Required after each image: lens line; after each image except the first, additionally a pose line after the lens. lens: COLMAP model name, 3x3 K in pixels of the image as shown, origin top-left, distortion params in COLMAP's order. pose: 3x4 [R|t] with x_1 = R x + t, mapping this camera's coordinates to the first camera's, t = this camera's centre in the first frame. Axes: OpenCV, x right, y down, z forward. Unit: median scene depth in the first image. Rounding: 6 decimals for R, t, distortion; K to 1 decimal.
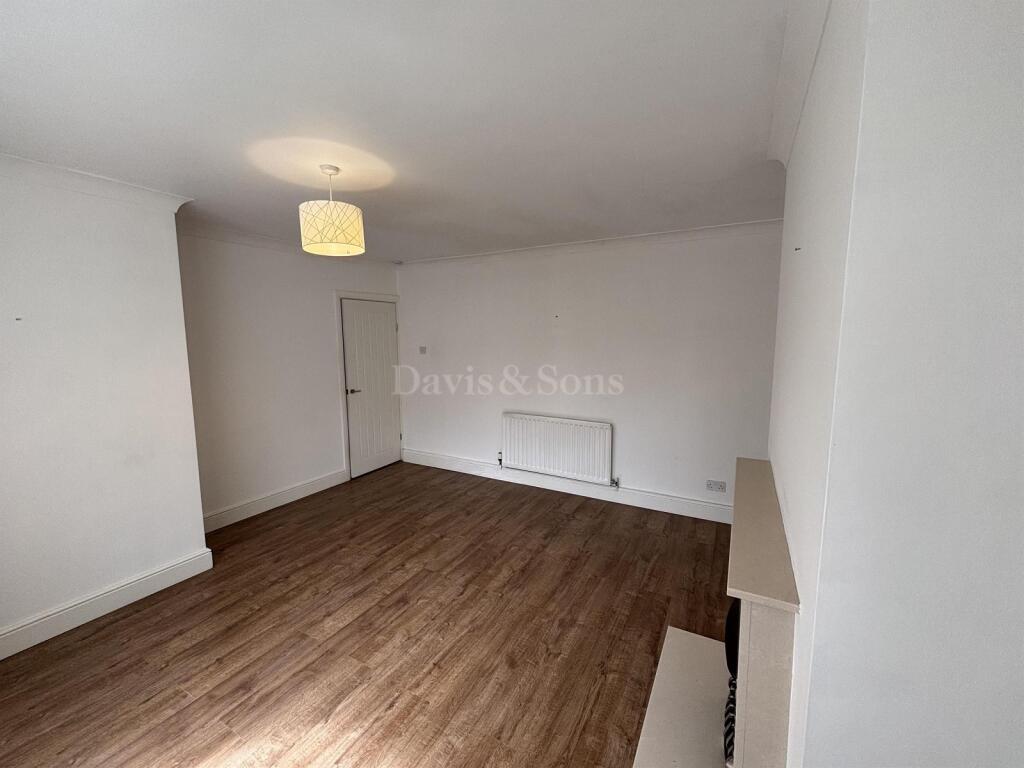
lens RADIAL K [[414.1, 0, 514.7], [0, 414.1, 384.3], [0, 0, 1]] dist [-0.004058, 0.000977]
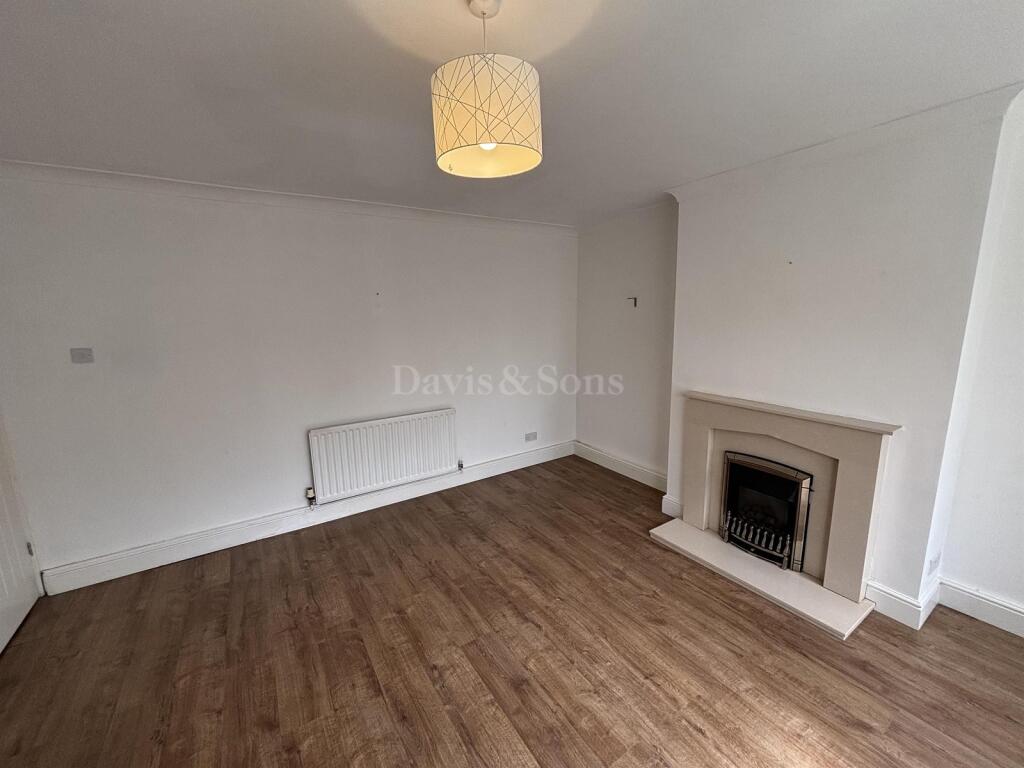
lens RADIAL K [[414.1, 0, 511.0], [0, 414.1, 384.4], [0, 0, 1]] dist [-0.004058, 0.000977]
pose [[0.479105, -0.163037, 0.862483, -0.735858], [0.127835, 0.985082, 0.115201, -0.074046], [-0.868399, 0.055062, 0.492799, 0.561806]]
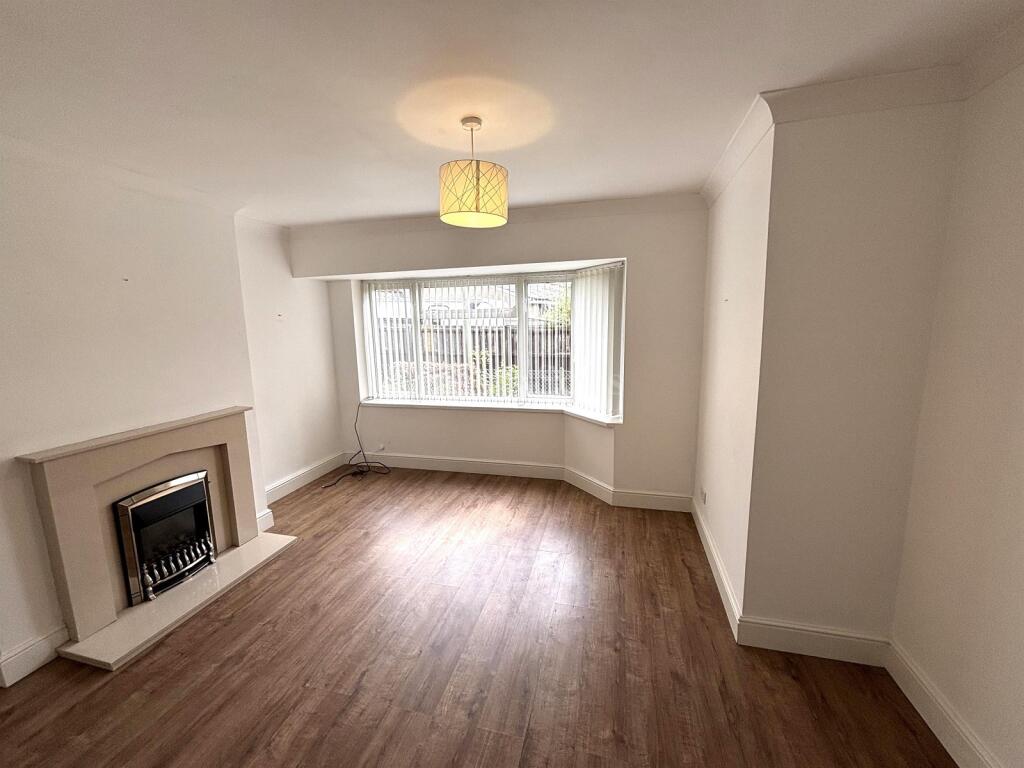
lens RADIAL K [[414.1, 0, 517.2], [0, 414.1, 385.1], [0, 0, 1]] dist [-0.004058, 0.000977]
pose [[-0.967702, 0.061254, -0.244542, -0.226562], [-0.009413, 0.960575, 0.277860, -0.183814], [0.251921, 0.271188, -0.928974, 1.491226]]
